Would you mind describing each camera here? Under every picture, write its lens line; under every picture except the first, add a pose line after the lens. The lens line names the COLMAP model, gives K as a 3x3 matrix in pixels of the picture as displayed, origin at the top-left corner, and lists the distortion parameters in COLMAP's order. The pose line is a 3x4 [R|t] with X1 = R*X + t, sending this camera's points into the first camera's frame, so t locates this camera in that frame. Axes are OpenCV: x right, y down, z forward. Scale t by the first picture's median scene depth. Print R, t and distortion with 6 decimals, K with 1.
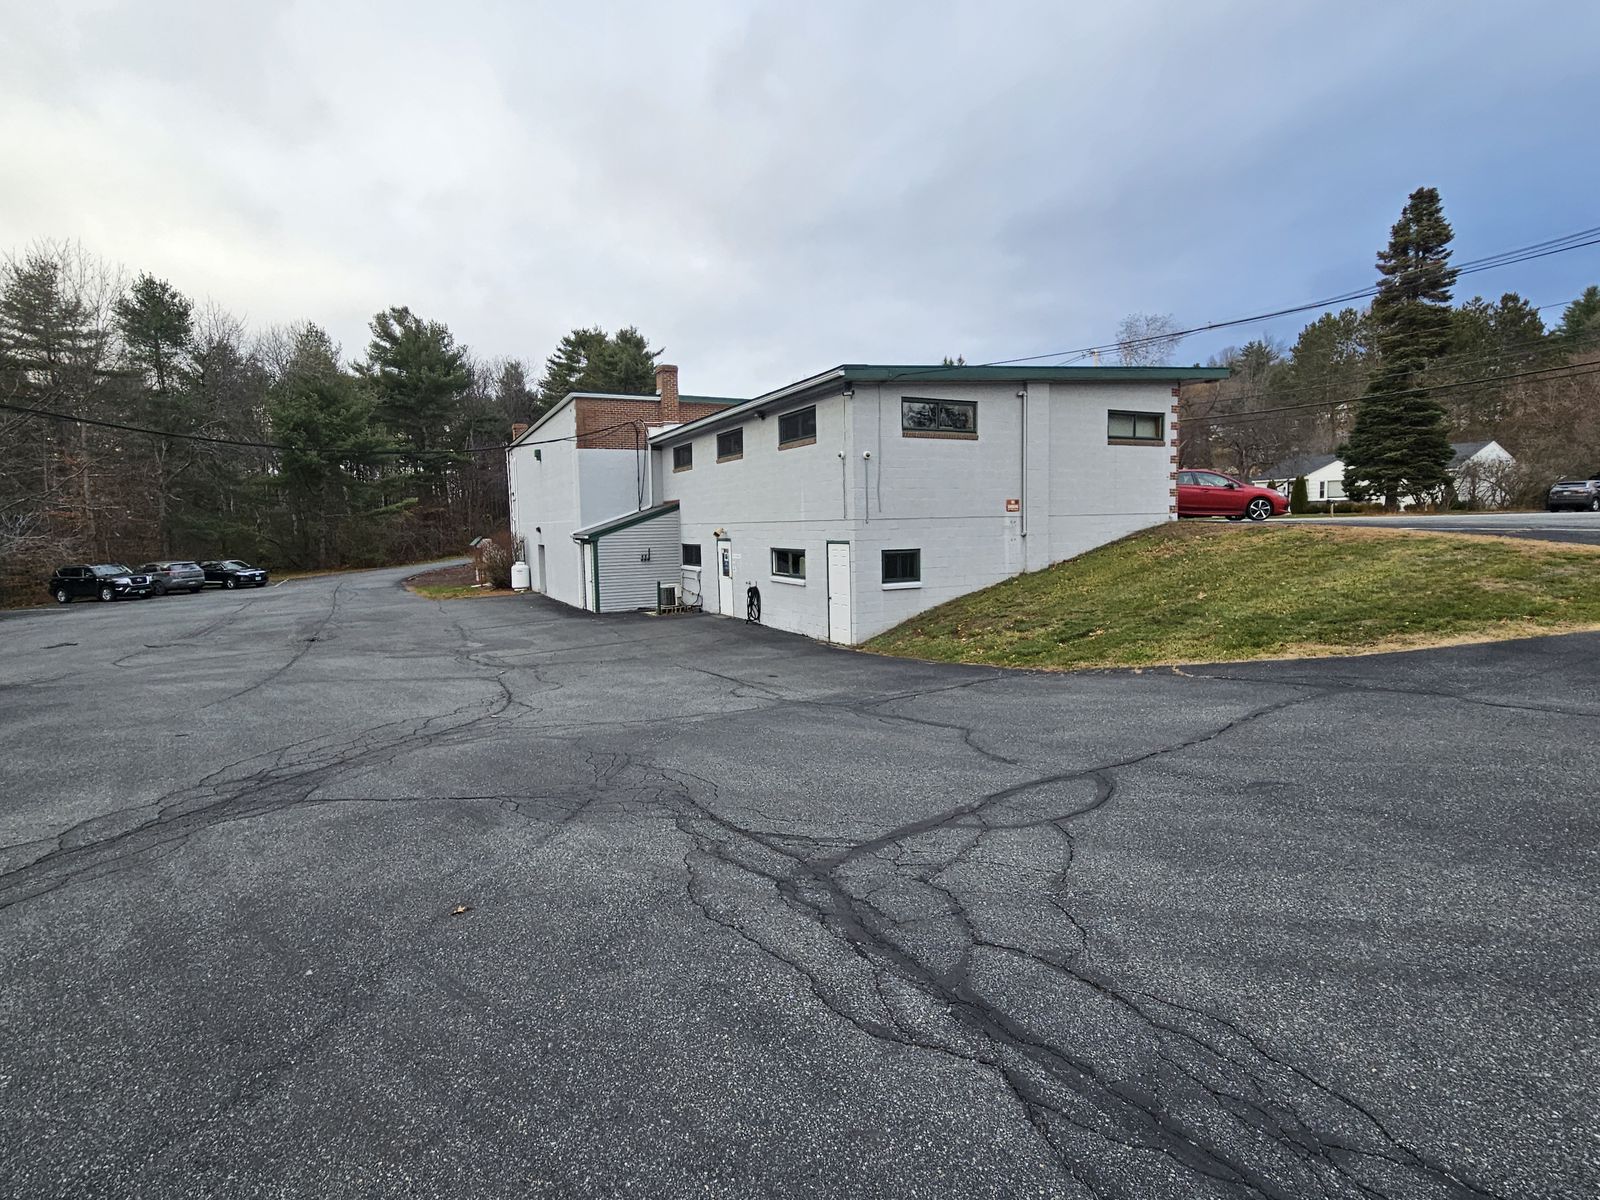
lens RADIAL K [[794.3, 0, 800.0], [0, 794.3, 600.0], [0, 0, 1]] dist [-0.002207, -0.000331]
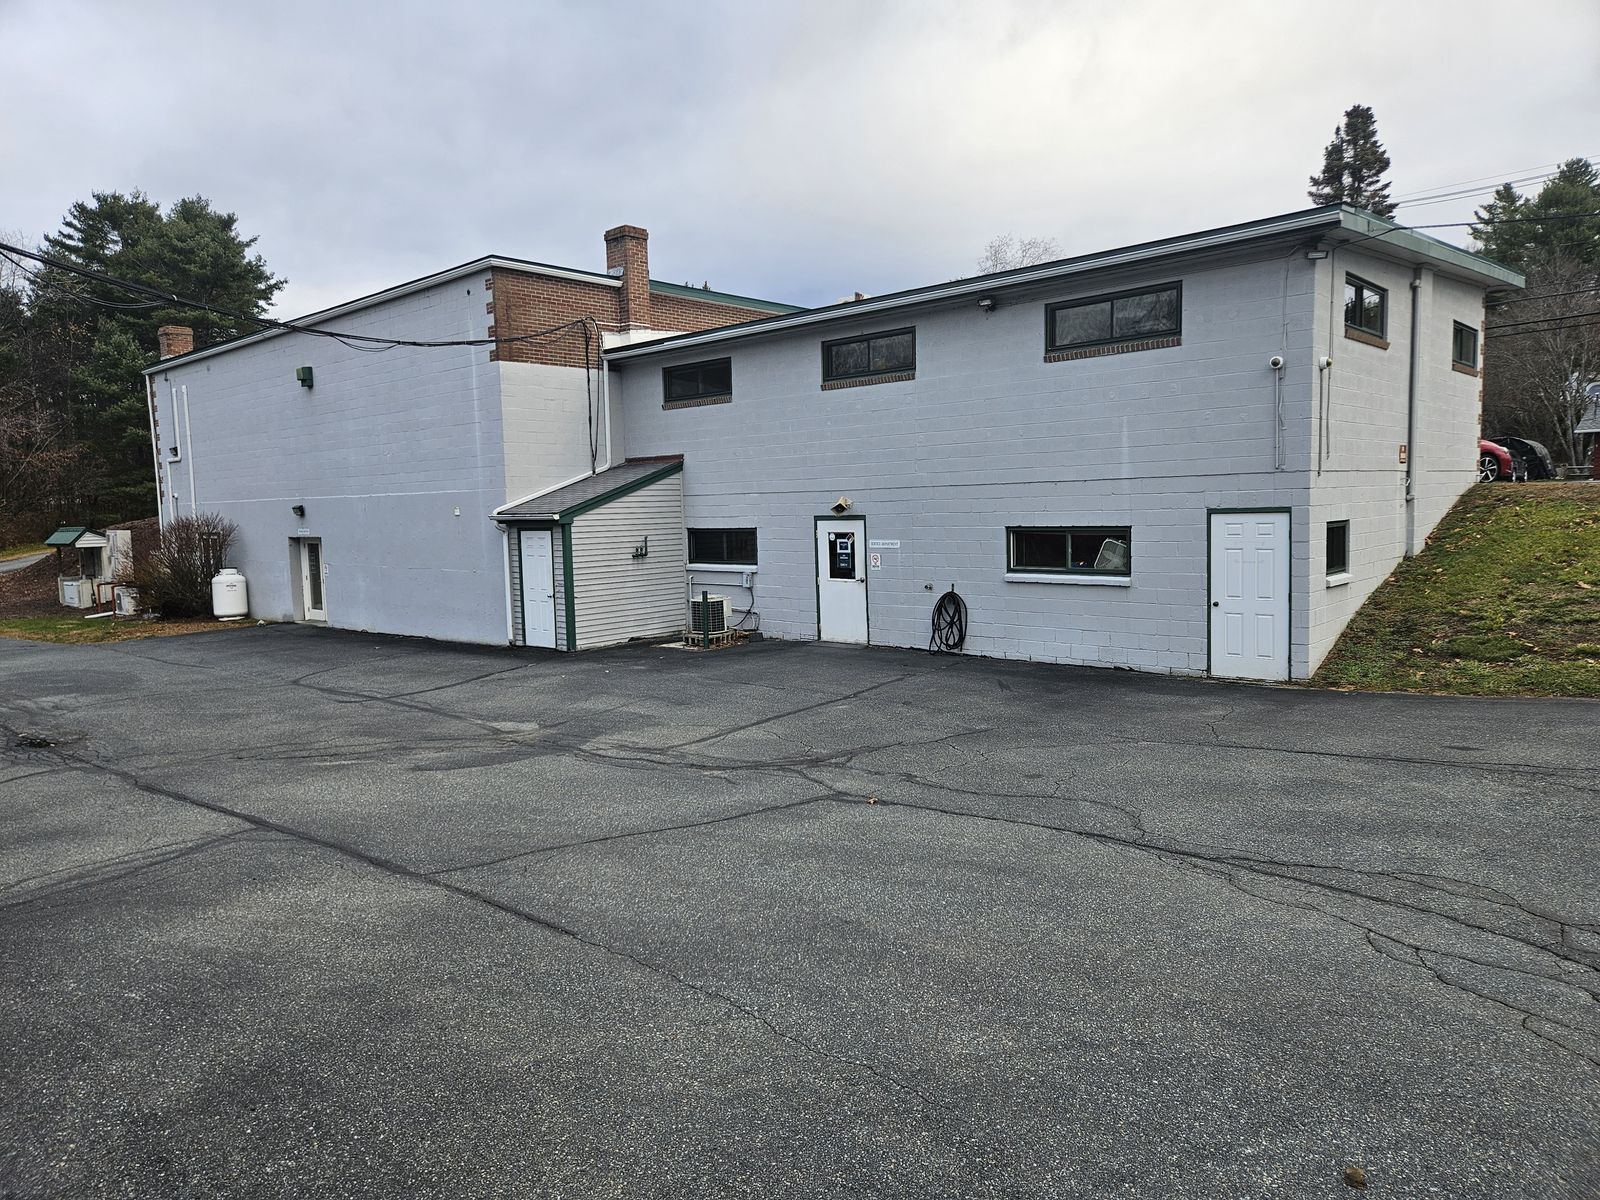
lens RADIAL K [[1055.1, 0, 800.0], [0, 1055.1, 600.0], [0, 0, 1]] dist [0.032765, -0.003849]
pose [[0.939189, -0.036931, 0.341408, -0.330129], [0.040793, 0.999159, -0.004138, -0.009409], [-0.340968, 0.017813, 0.939906, 0.216753]]
